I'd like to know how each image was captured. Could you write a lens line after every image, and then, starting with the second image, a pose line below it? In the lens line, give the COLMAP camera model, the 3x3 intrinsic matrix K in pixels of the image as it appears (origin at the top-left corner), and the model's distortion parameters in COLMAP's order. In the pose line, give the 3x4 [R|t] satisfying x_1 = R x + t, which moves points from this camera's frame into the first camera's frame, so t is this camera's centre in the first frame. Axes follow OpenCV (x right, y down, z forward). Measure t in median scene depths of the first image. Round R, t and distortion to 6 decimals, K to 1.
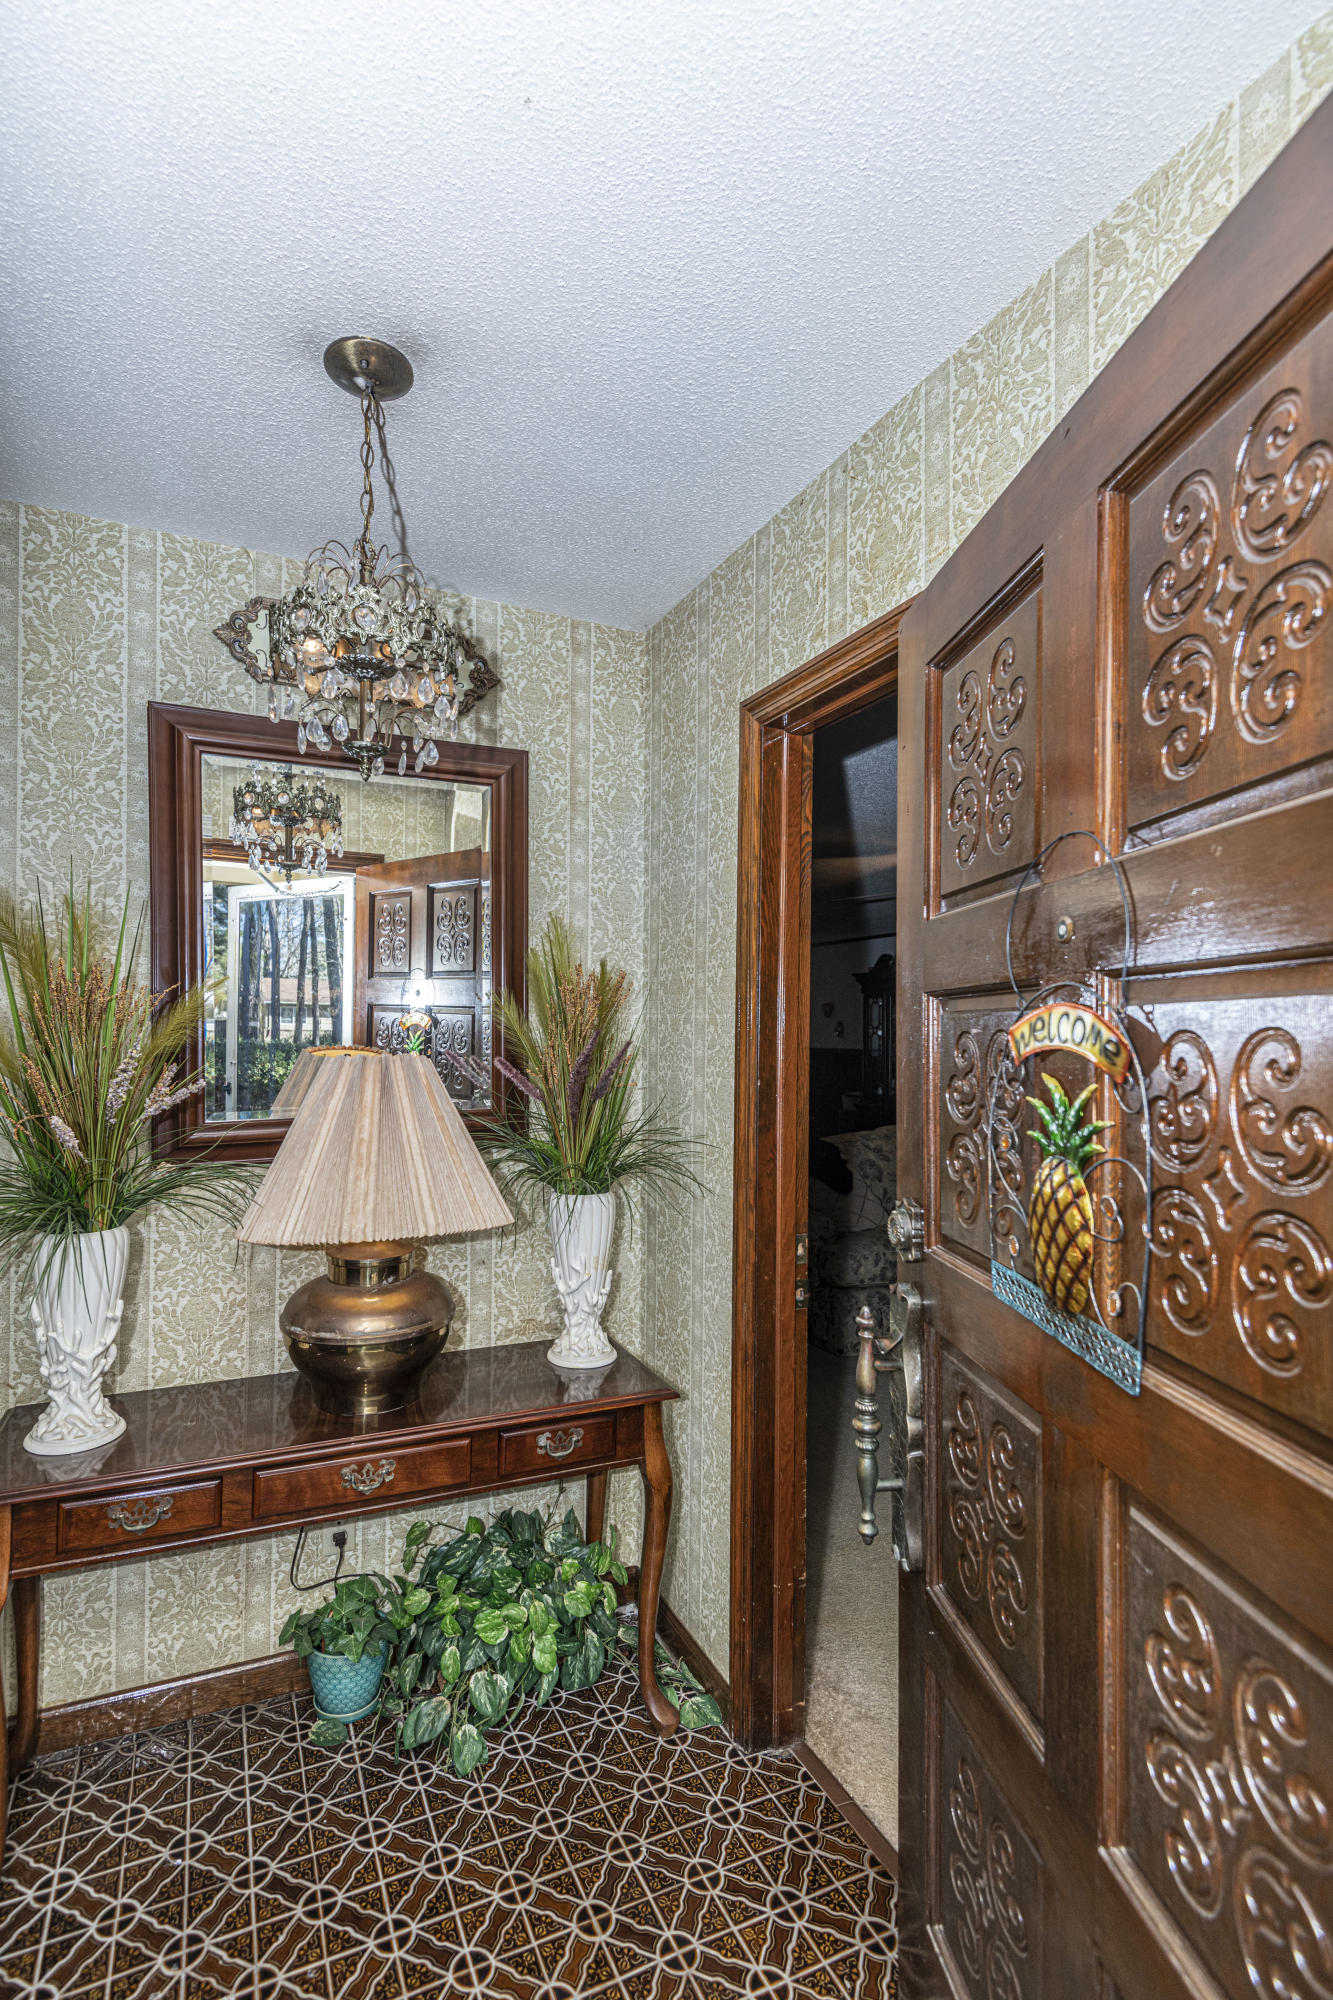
lens RADIAL K [[916.3, 0, 676.3], [0, 916.3, 976.7], [0, 0, 1]] dist [0.037792, -0.024770]
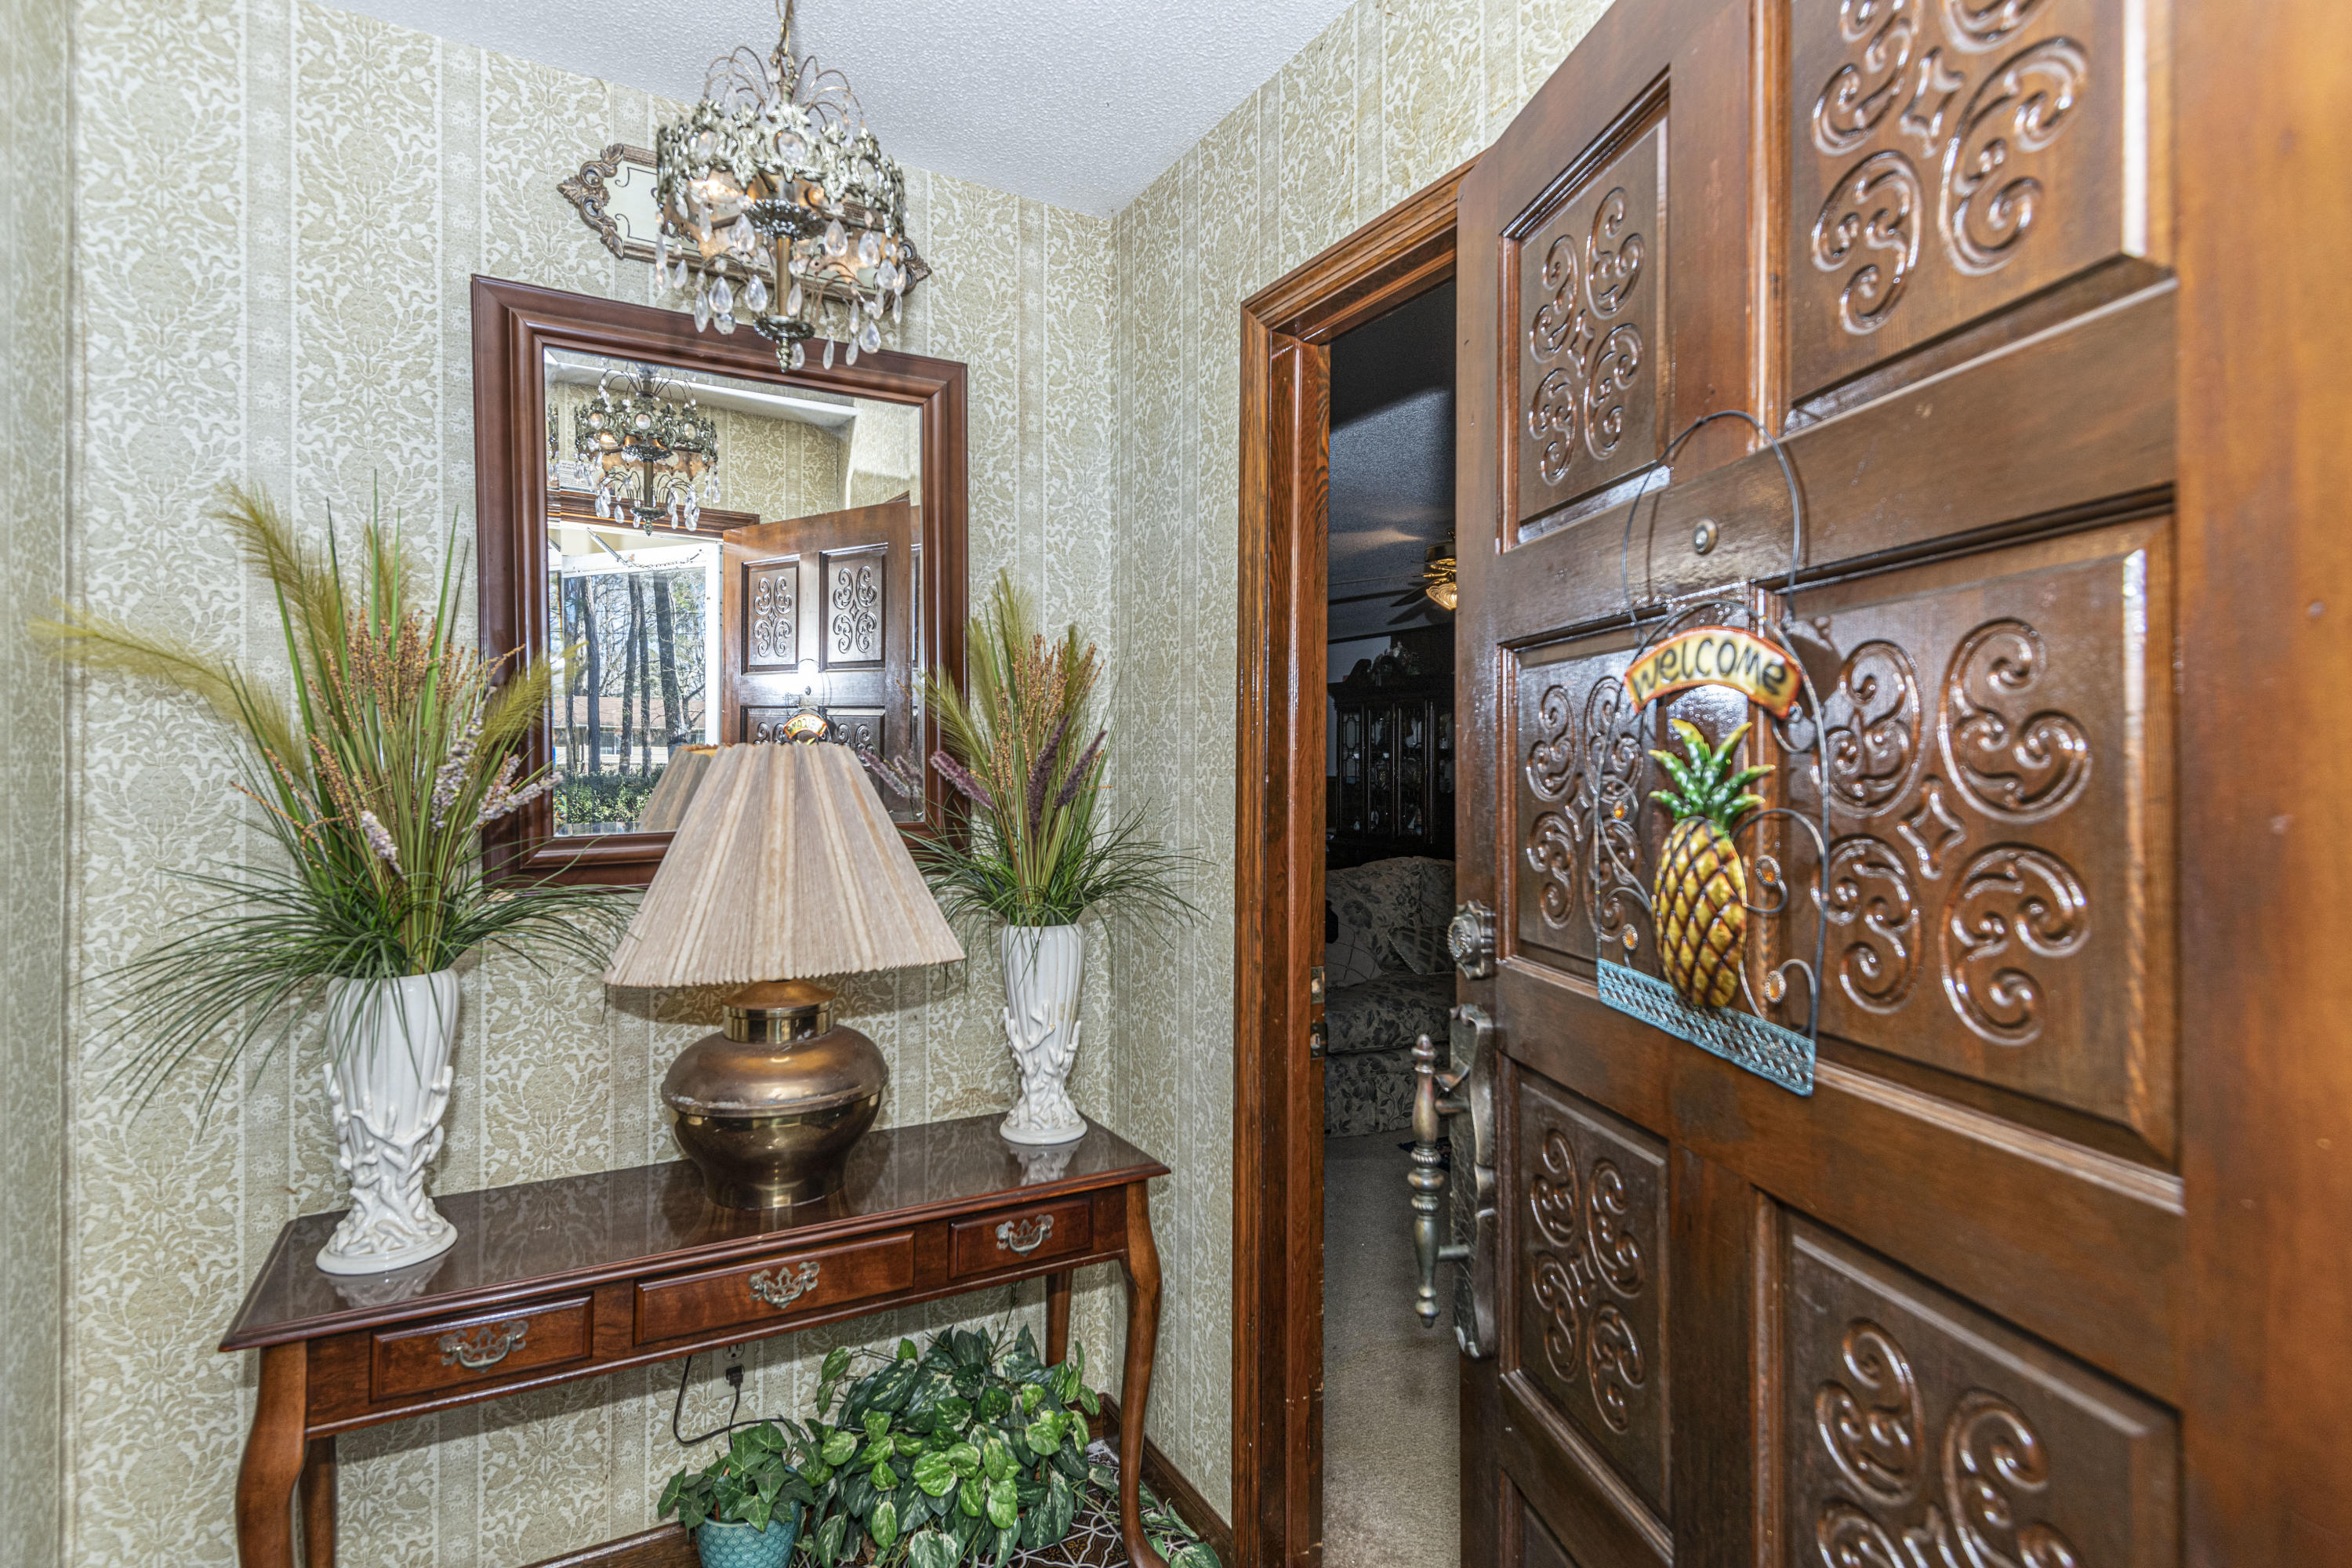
lens RADIAL K [[1106.1, 0, 1141.0], [0, 1106.1, 744.9], [0, 0, 1]] dist [0.039709, -0.026131]
pose [[0.996197, -0.010636, 0.086478, -0.114058], [0.010108, 0.999928, 0.006541, 0.086383], [-0.086541, -0.005642, 0.996232, 0.045366]]
